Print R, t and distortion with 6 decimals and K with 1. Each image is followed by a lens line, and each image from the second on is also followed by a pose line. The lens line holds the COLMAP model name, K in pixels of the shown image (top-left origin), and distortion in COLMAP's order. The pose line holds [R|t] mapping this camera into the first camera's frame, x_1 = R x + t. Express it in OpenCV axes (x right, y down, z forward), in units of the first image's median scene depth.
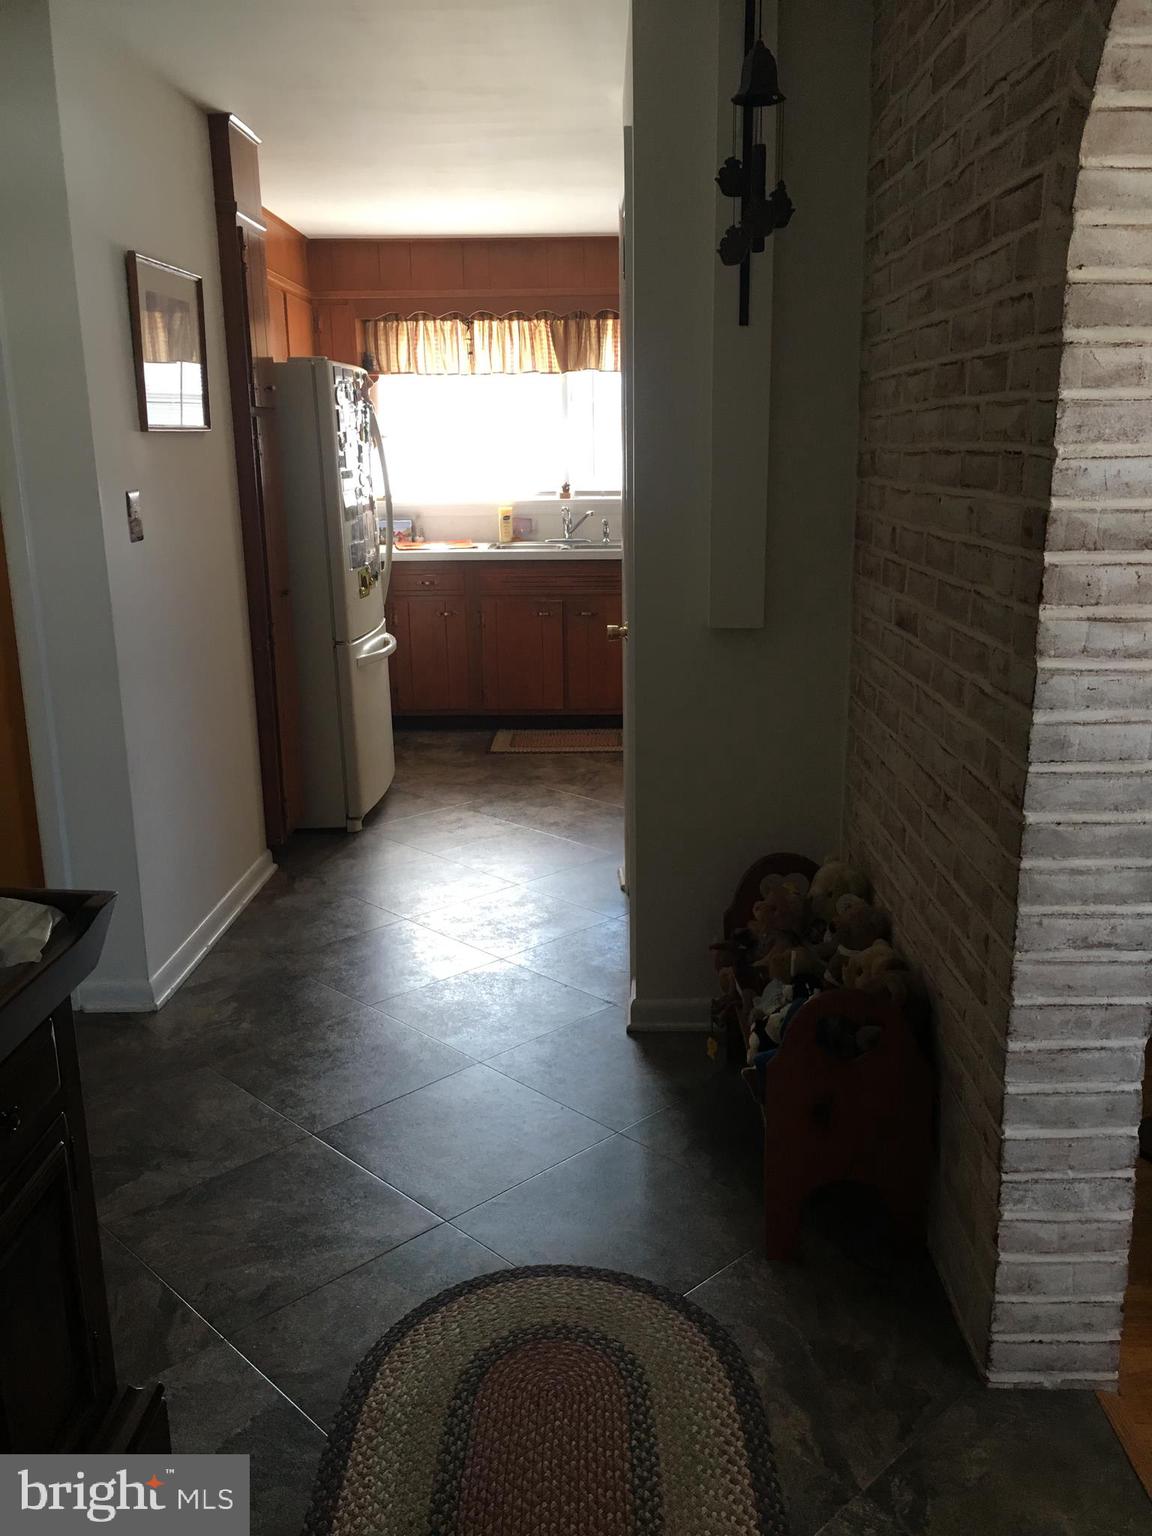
lens RADIAL K [[1301.4, 0, 573.8], [0, 1301.4, 769.0], [0, 0, 1]] dist [0.079099, -0.093482]
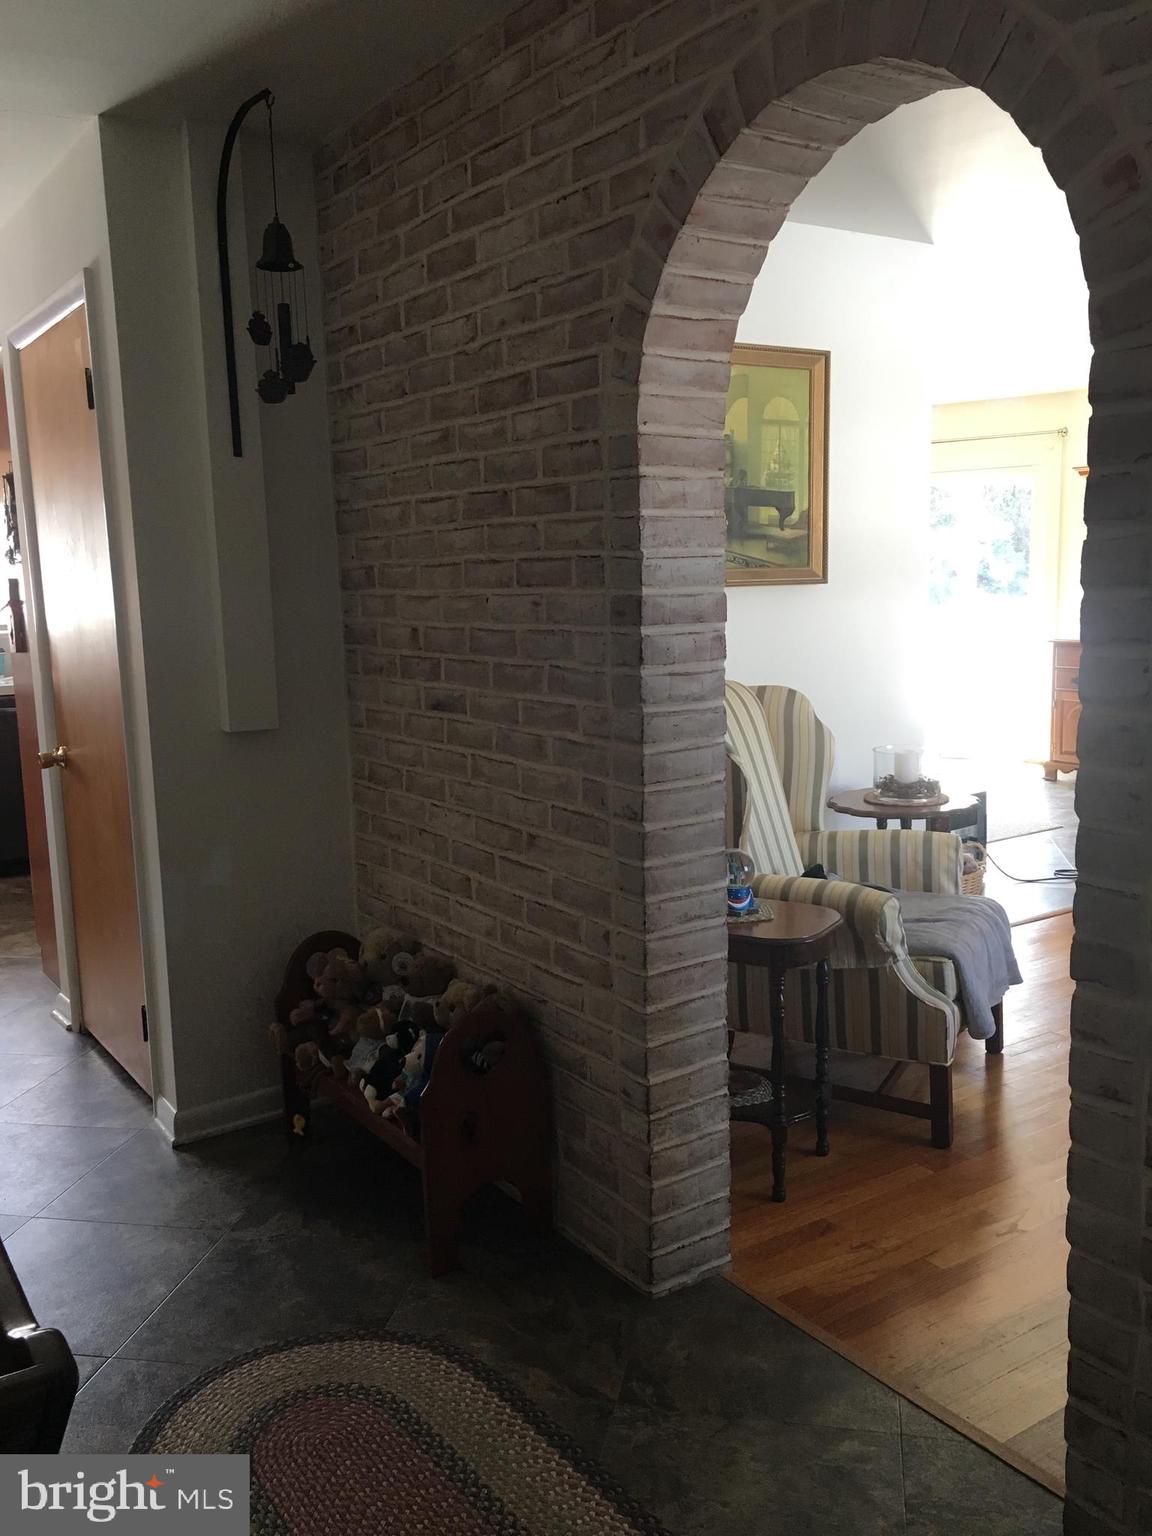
lens RADIAL K [[1301.4, 0, 570.5], [0, 1301.4, 771.1], [0, 0, 1]] dist [0.079099, -0.093482]
pose [[0.825220, -0.101332, 0.555647, -0.421810], [0.157013, 0.986155, -0.053345, 0.037812], [-0.542548, 0.131265, 0.829705, -0.047505]]
